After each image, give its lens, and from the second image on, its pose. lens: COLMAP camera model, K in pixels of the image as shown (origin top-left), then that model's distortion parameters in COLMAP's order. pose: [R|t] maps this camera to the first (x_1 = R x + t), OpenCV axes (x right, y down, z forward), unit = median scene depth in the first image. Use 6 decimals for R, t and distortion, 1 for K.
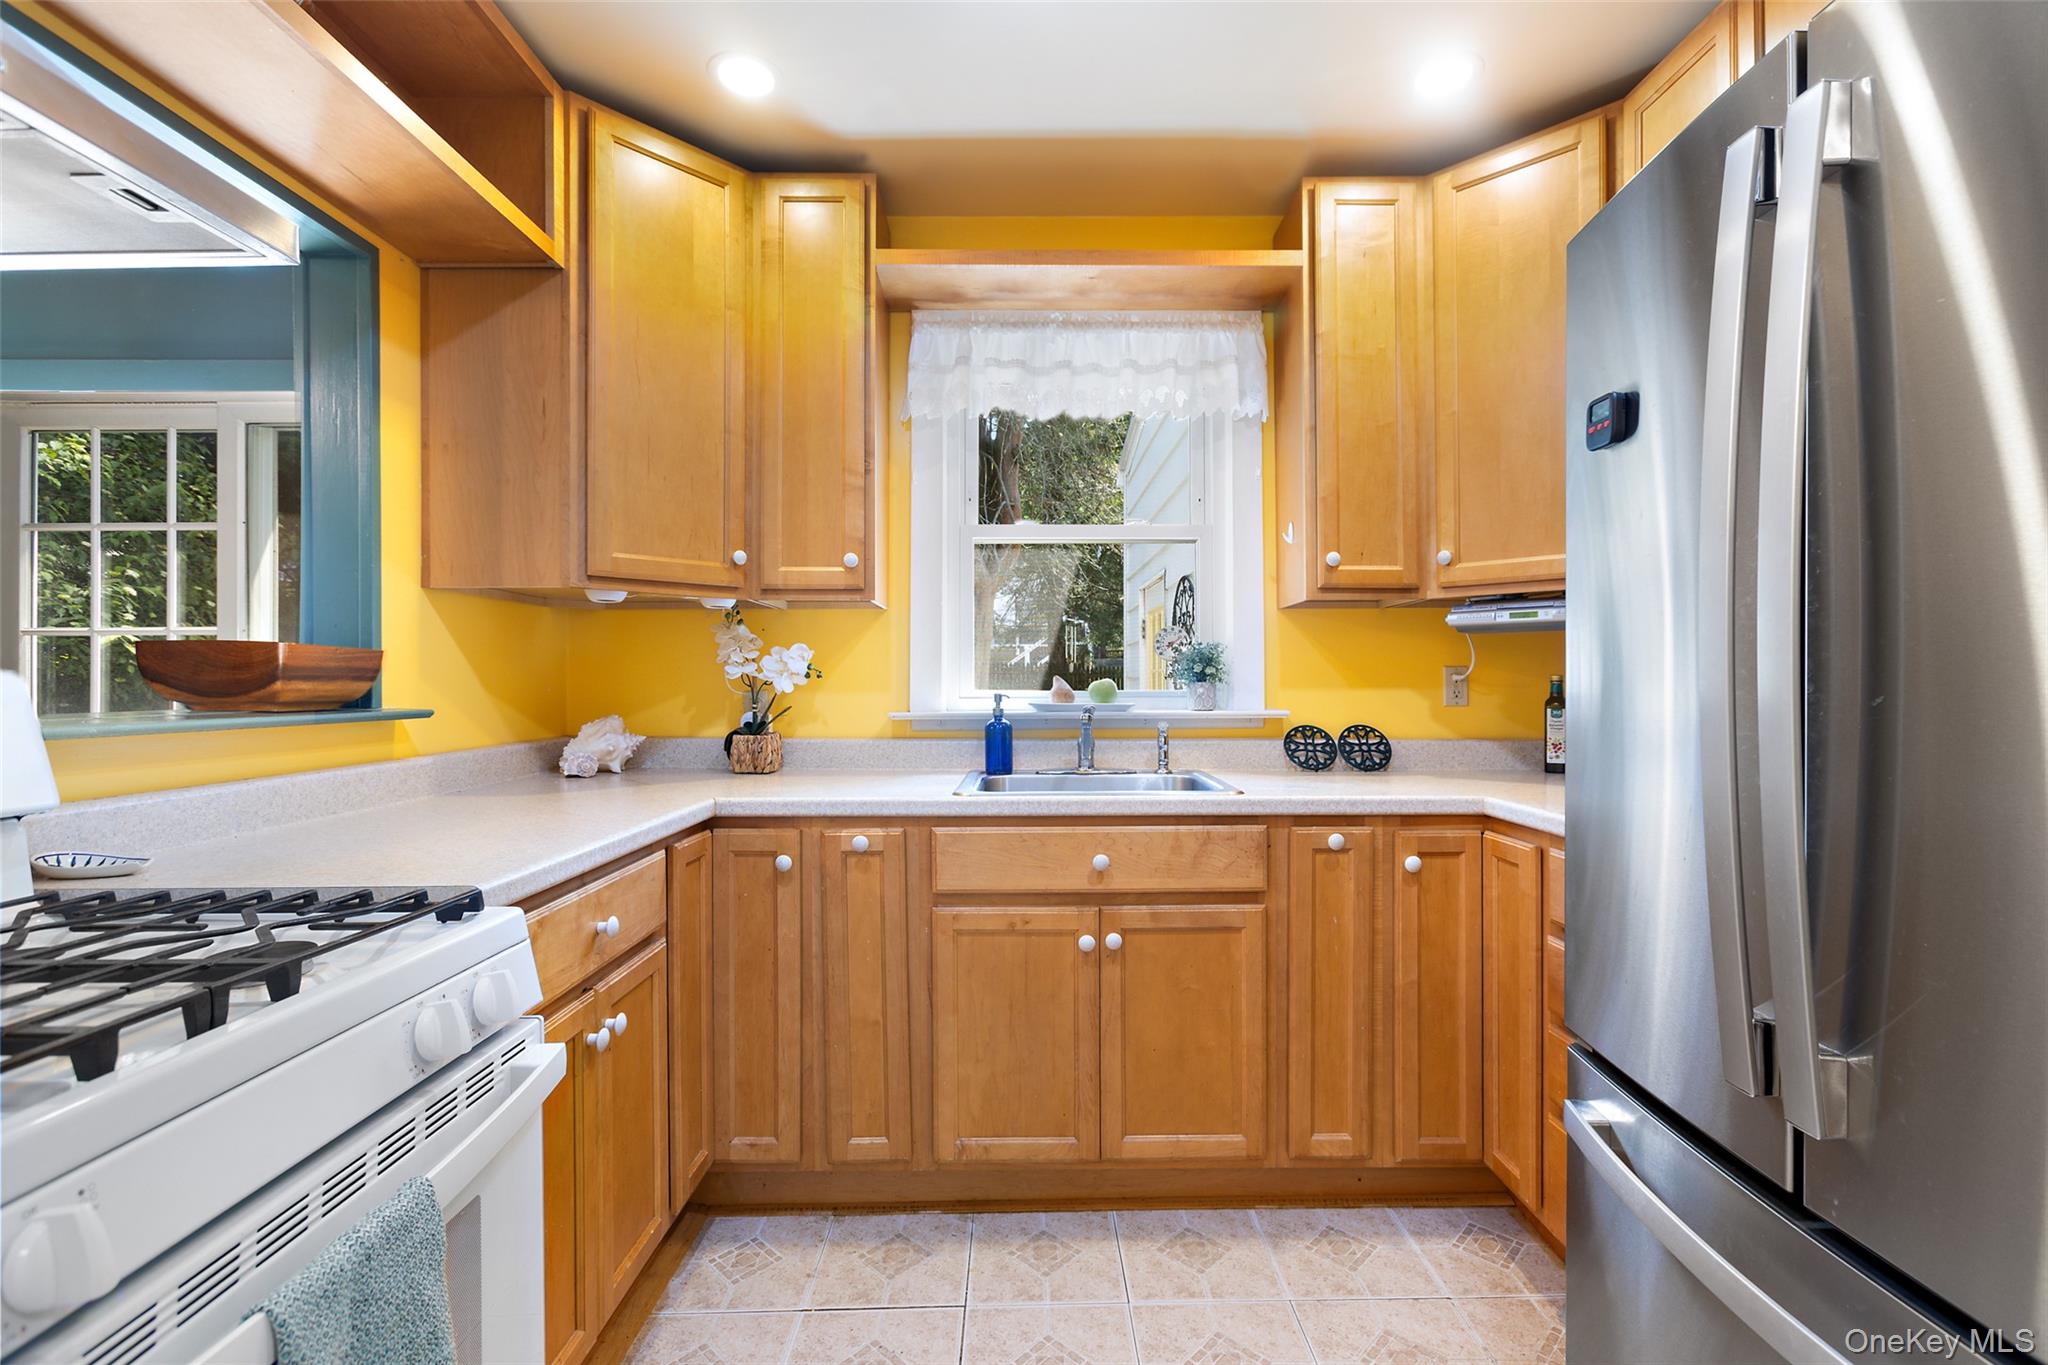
lens RADIAL K [[911.5, 0, 1024.0], [0, 911.5, 682.5], [0, 0, 1]] dist [-0.014007, 0.001199]
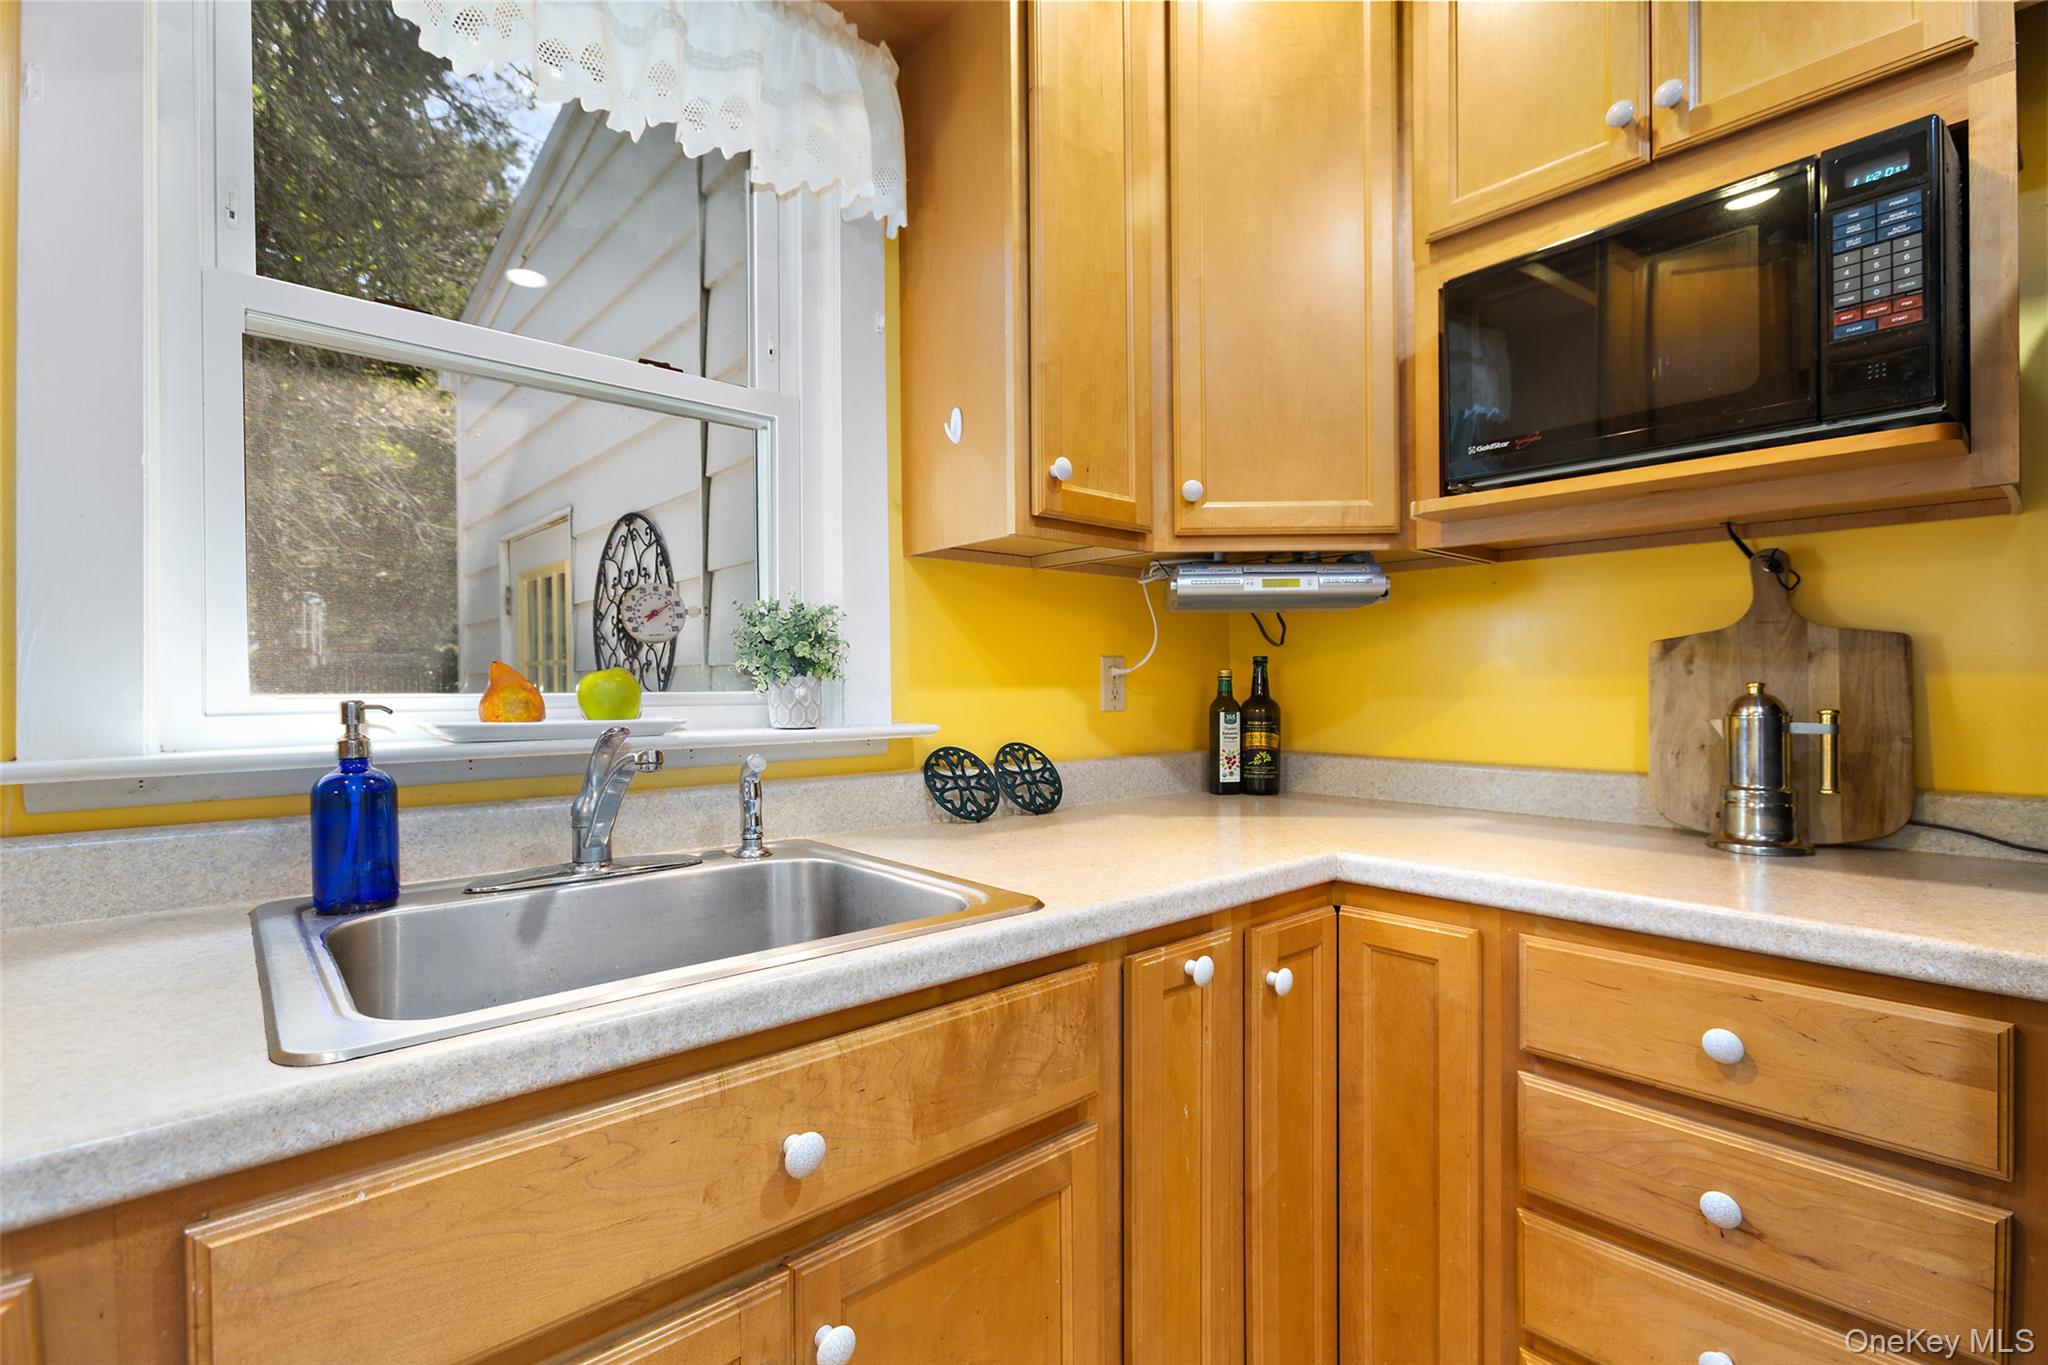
lens RADIAL K [[937.5, 0, 1034.6], [0, 937.5, 687.4], [0, 0, 1]] dist [-0.009744, 0.000778]
pose [[0.744154, -0.002818, 0.668002, -0.077663], [0.001735, 0.999996, 0.002286, 0.005254], [-0.668006, -0.000542, 0.744156, 0.512319]]
